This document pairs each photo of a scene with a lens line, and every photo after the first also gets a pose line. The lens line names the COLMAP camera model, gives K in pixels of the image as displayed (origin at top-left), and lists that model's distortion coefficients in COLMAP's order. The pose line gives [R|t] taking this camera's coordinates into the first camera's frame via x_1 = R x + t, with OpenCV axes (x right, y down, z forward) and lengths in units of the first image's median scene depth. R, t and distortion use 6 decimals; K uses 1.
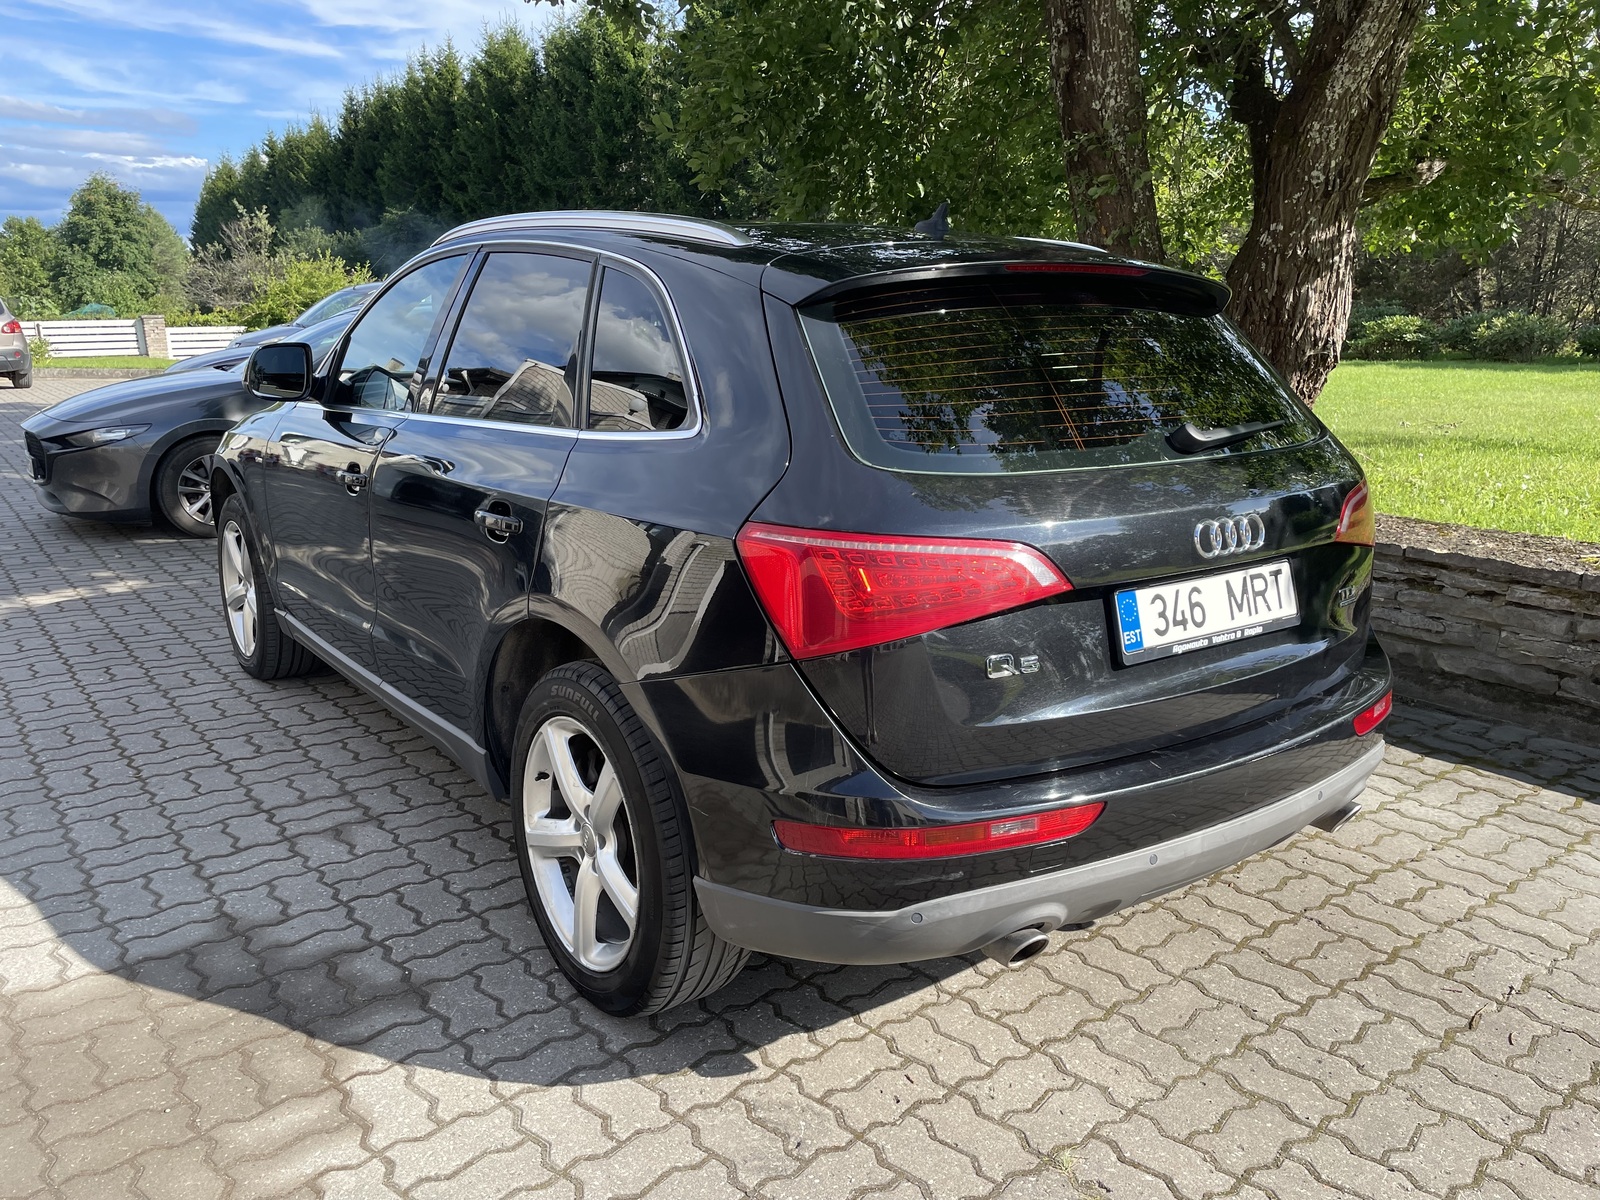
lens RADIAL K [[1212.9, 0, 800.0], [0, 1212.9, 600.0], [0, 0, 1]] dist [0.080881, -0.100691]
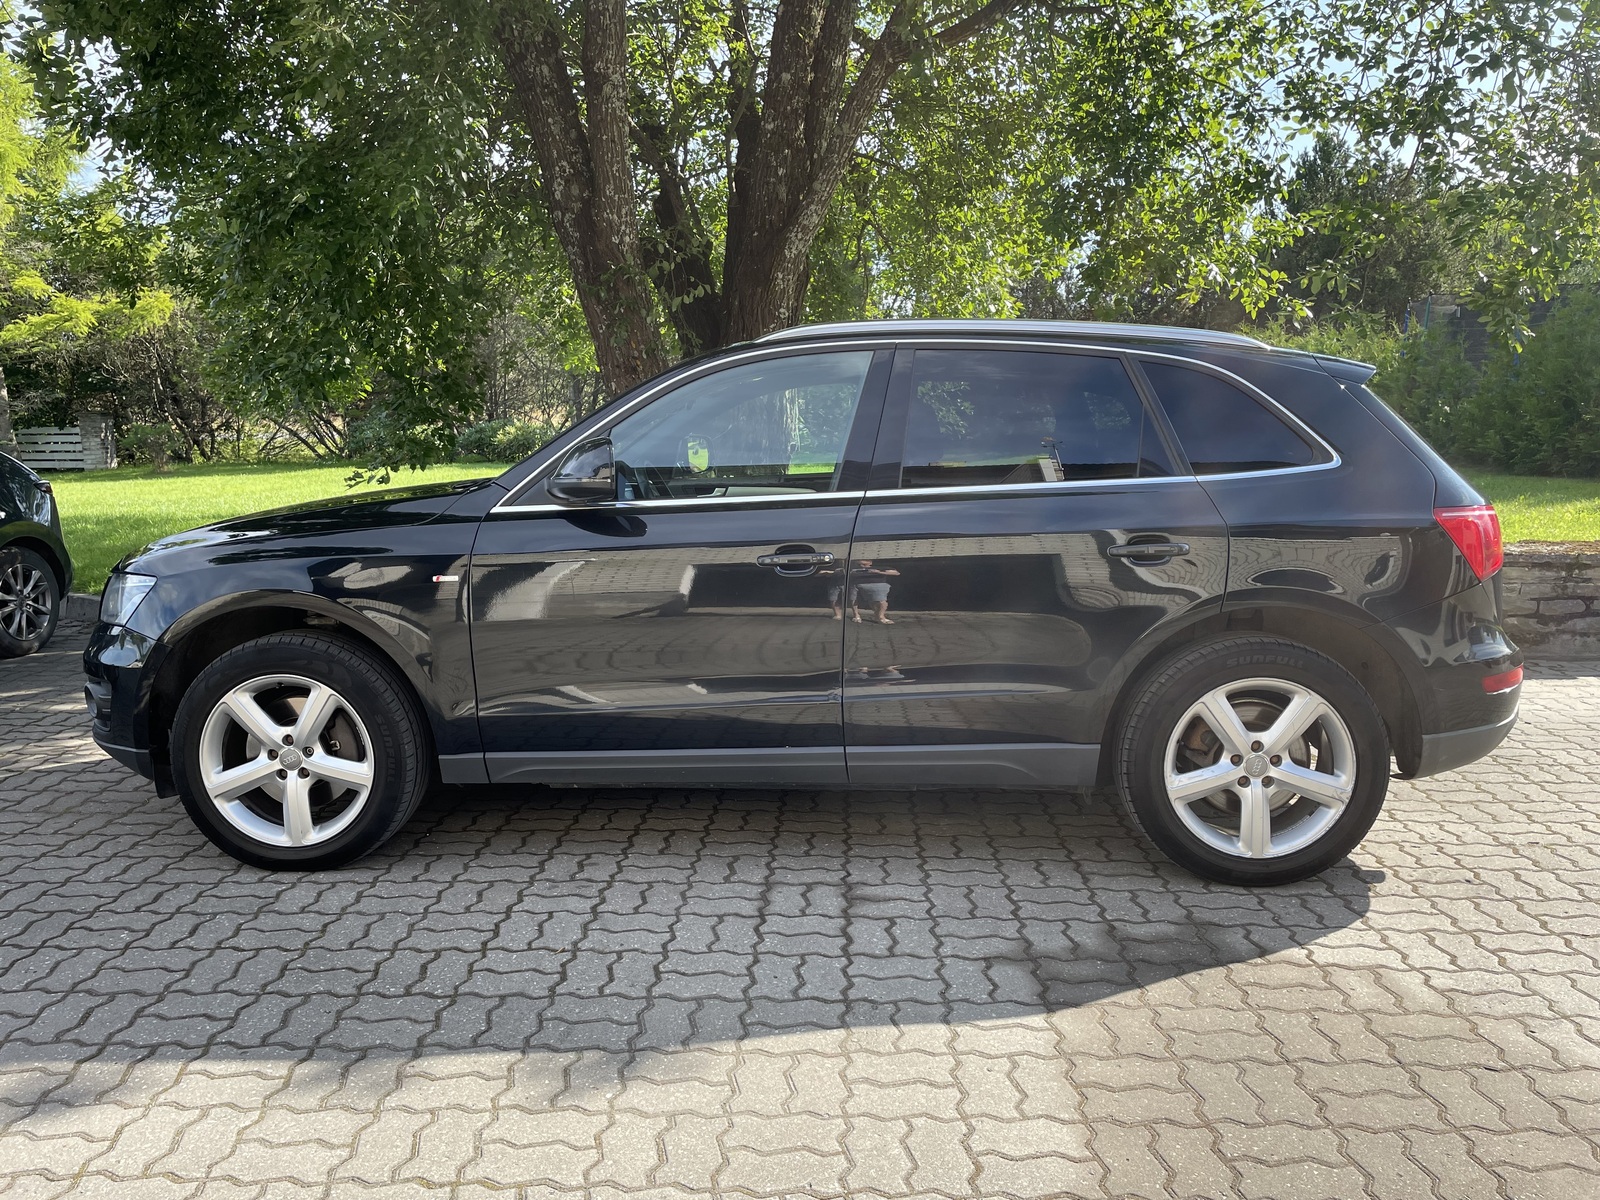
lens RADIAL K [[1213.7, 0, 787.6], [0, 1213.7, 593.3], [0, 0, 1]] dist [0.082828, -0.107705]
pose [[0.636222, -0.117783, 0.762463, -1.059738], [0.193307, 0.981090, -0.009746, -0.055444], [-0.746896, 0.153590, 0.646959, 0.326032]]
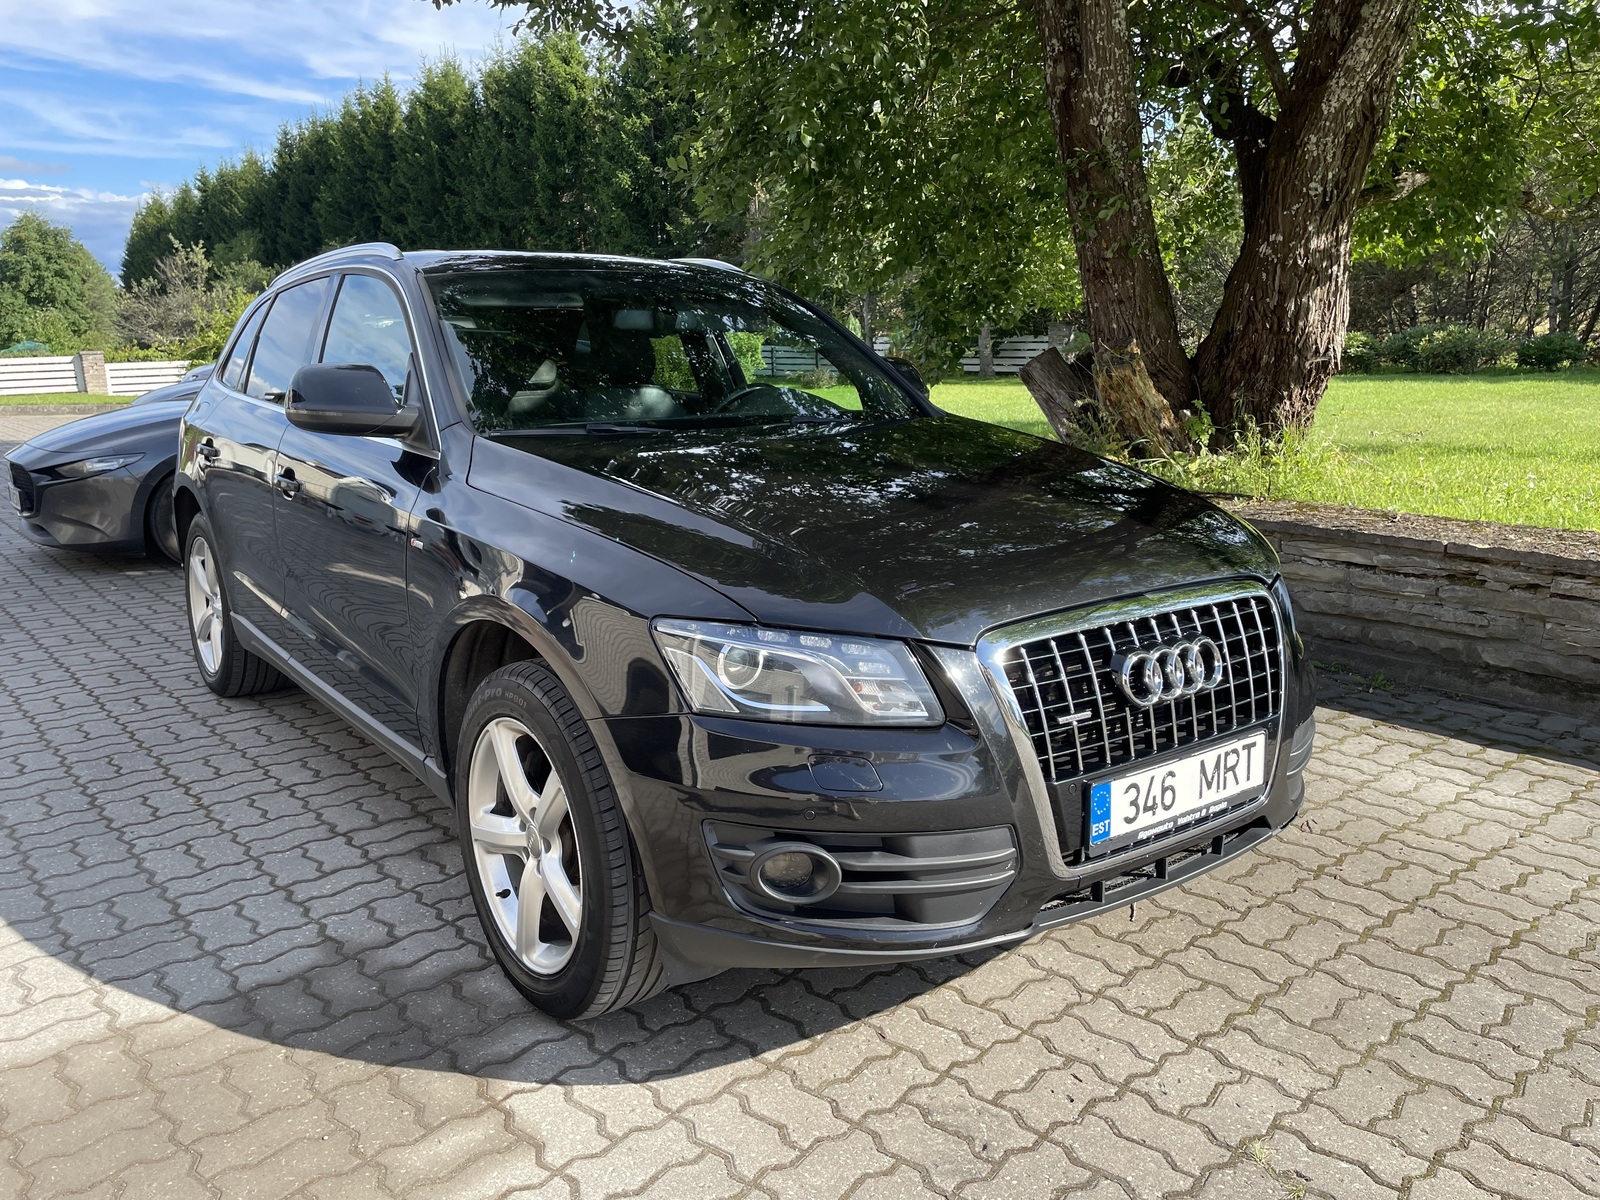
lens RADIAL K [[1213.7, 0, 787.6], [0, 1213.7, 593.3], [0, 0, 1]] dist [0.082828, -0.107705]
pose [[0.999008, -0.023566, 0.037797, -0.109281], [0.024567, 0.999353, -0.026255, 0.014077], [-0.037154, 0.027158, 0.998940, 0.007579]]
